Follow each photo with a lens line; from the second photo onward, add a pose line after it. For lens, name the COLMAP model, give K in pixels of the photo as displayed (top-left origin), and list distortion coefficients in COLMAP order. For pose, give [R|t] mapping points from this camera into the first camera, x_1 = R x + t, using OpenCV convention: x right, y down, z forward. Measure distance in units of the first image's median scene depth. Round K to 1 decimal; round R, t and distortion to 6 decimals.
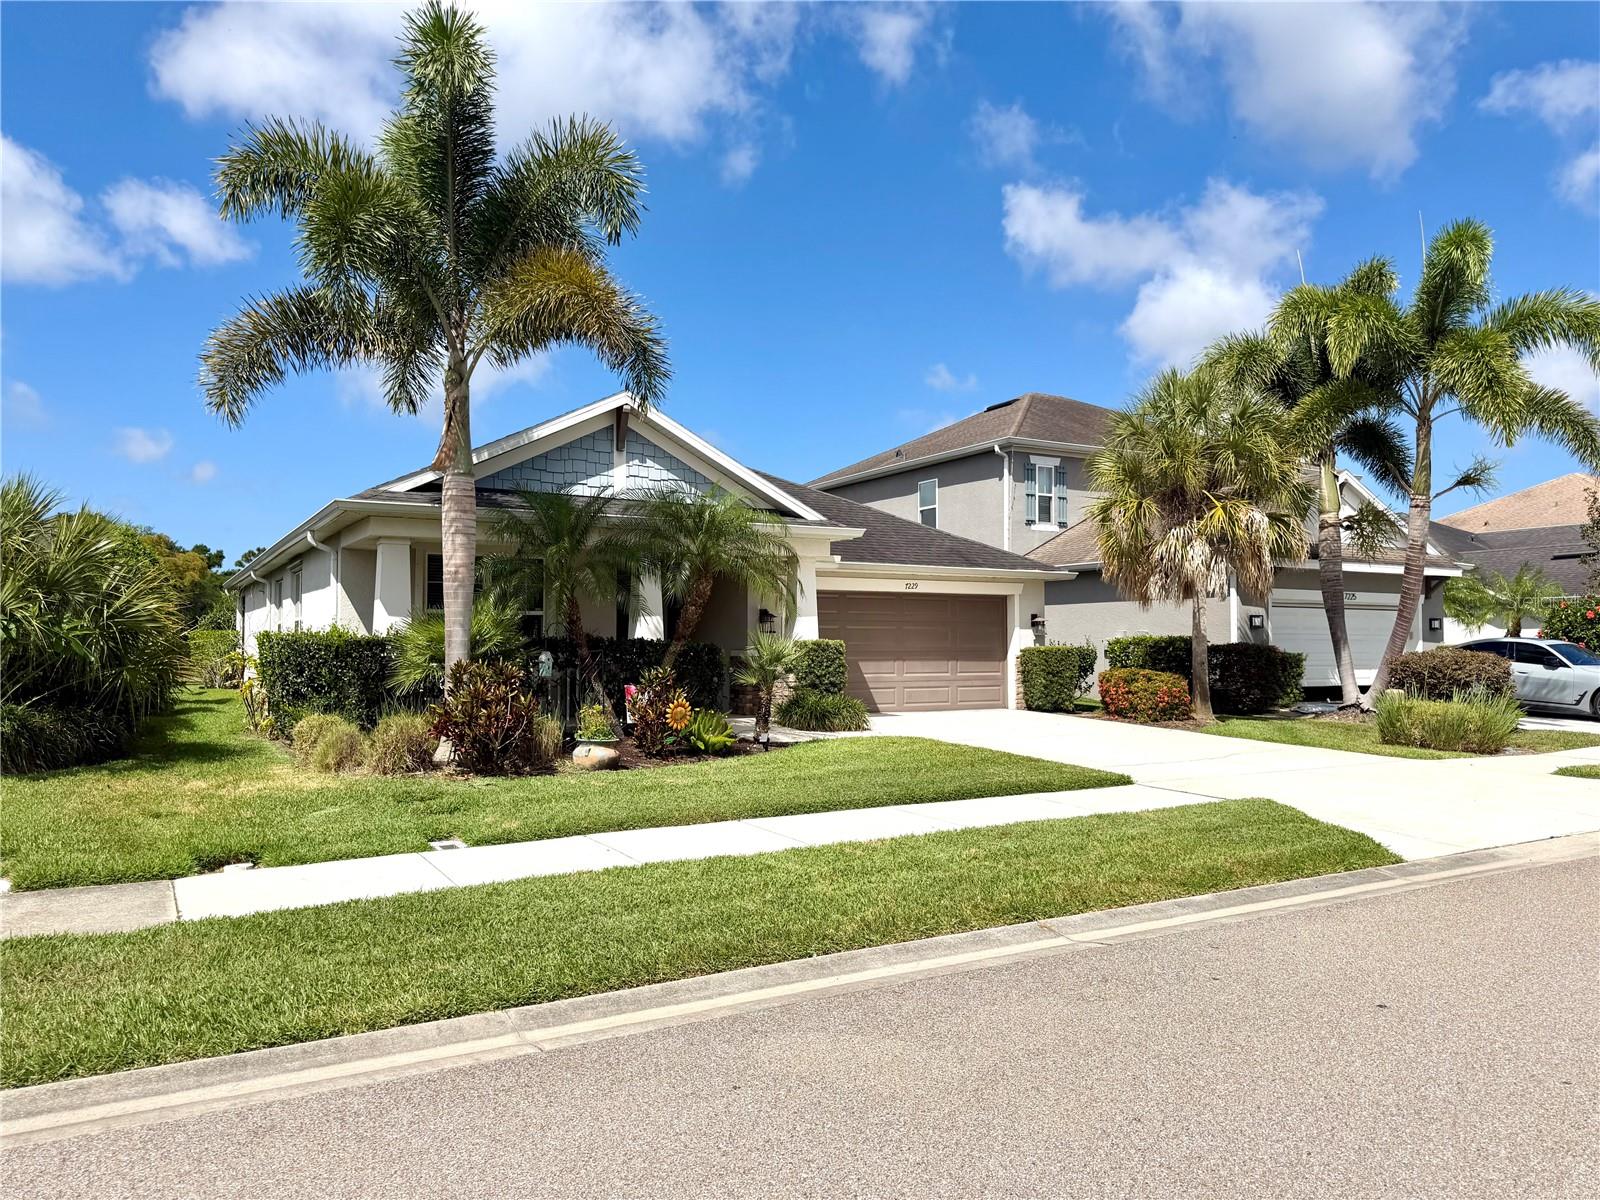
lens RADIAL K [[1134.7, 0, 795.5], [0, 1134.7, 635.5], [0, 0, 1]] dist [-0.007488, -0.003965]
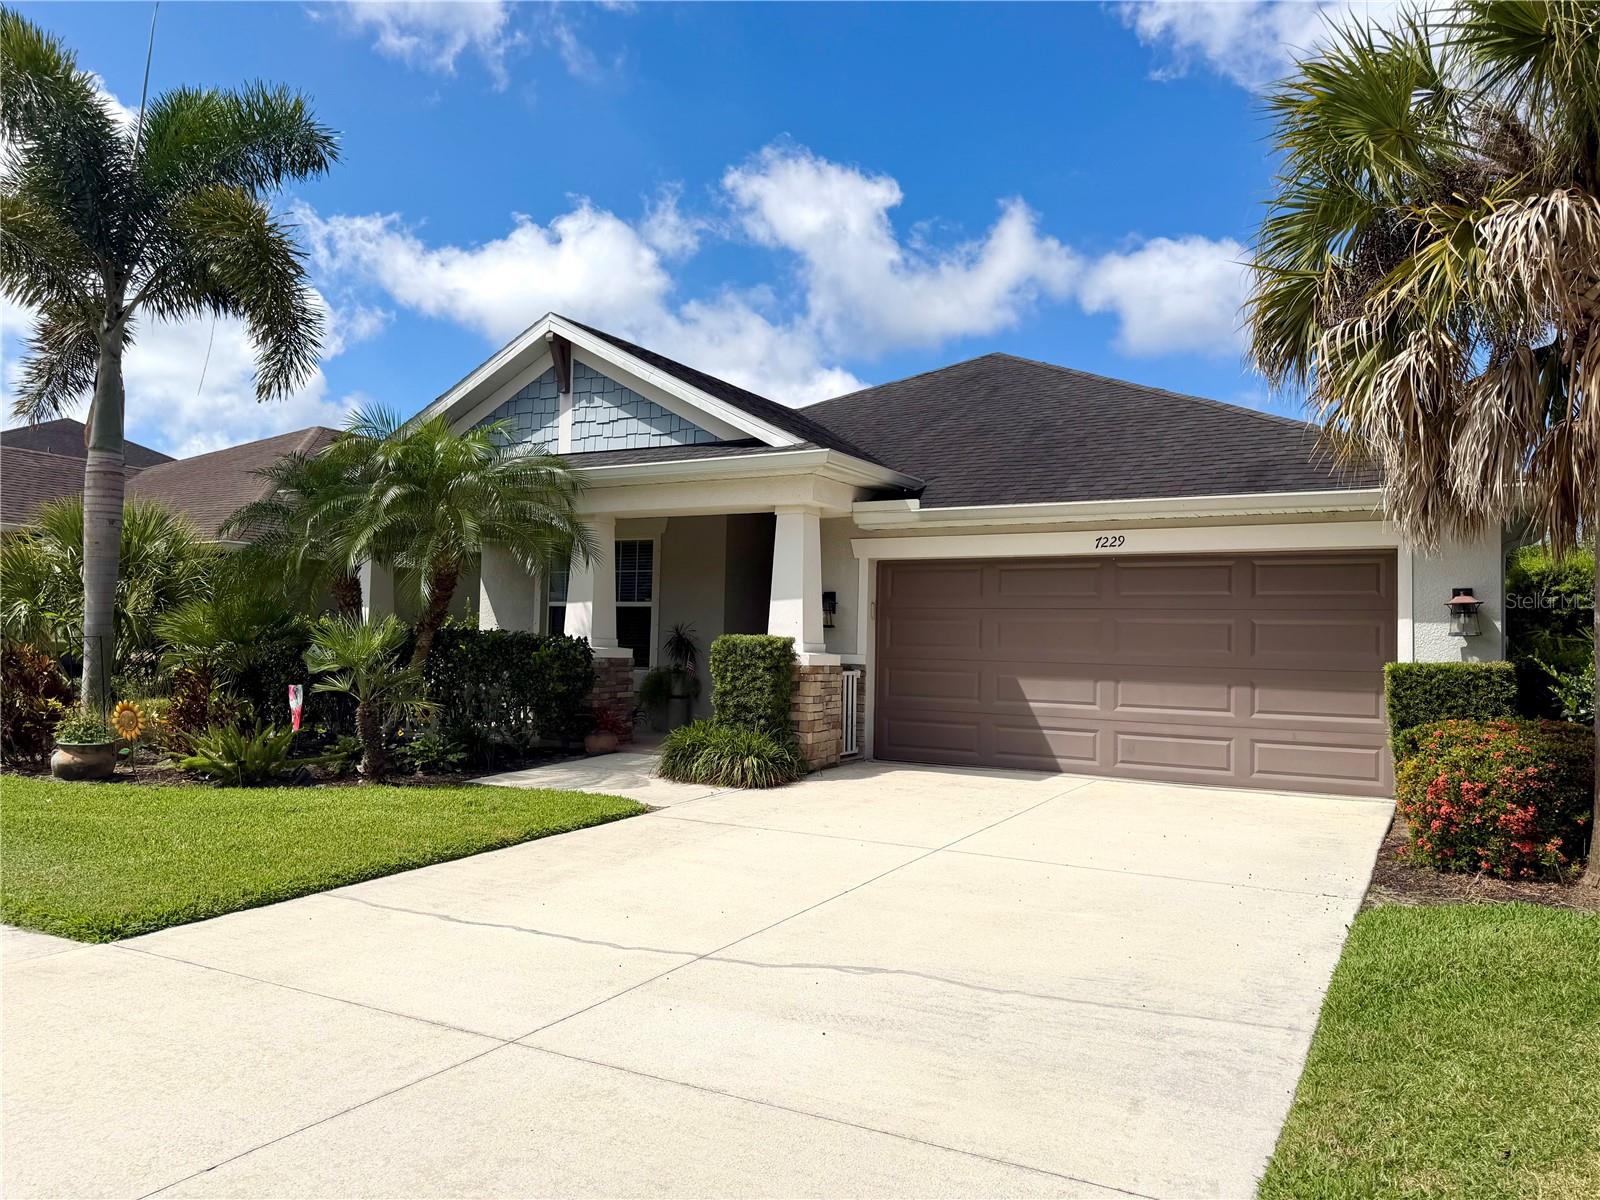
lens RADIAL K [[1121.2, 0, 805.4], [0, 1121.2, 604.2], [0, 0, 1]] dist [0.066315, -0.109943]
pose [[0.525610, -0.027328, -0.850287, 0.534536], [-0.015556, 0.999008, -0.041724, 0.011387], [0.850583, 0.035158, 0.524663, 0.671362]]
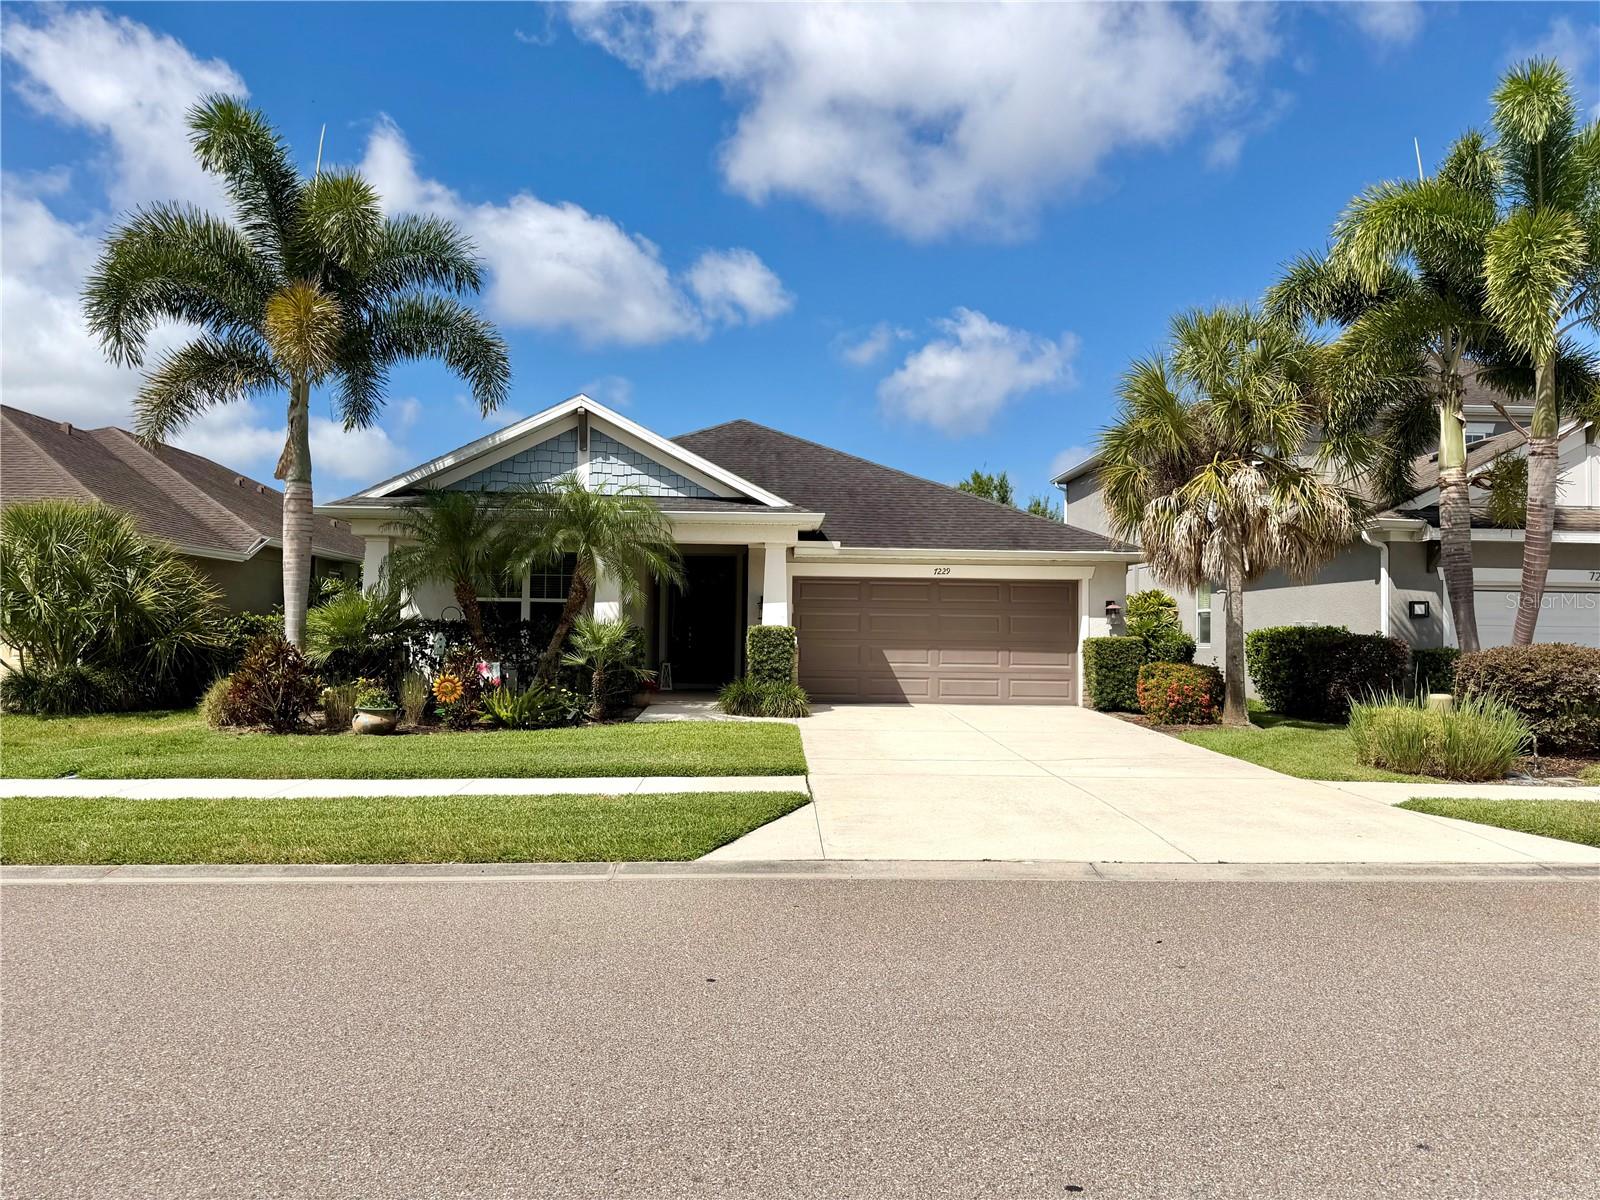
lens RADIAL K [[1092.2, 0, 803.7], [0, 1092.2, 605.1], [0, 0, 1]] dist [0.004181, -0.092685]
pose [[0.893205, -0.005167, -0.449620, 0.457877], [-0.007081, 0.999648, -0.025555, 0.009806], [0.449594, 0.026010, 0.892854, 0.149131]]
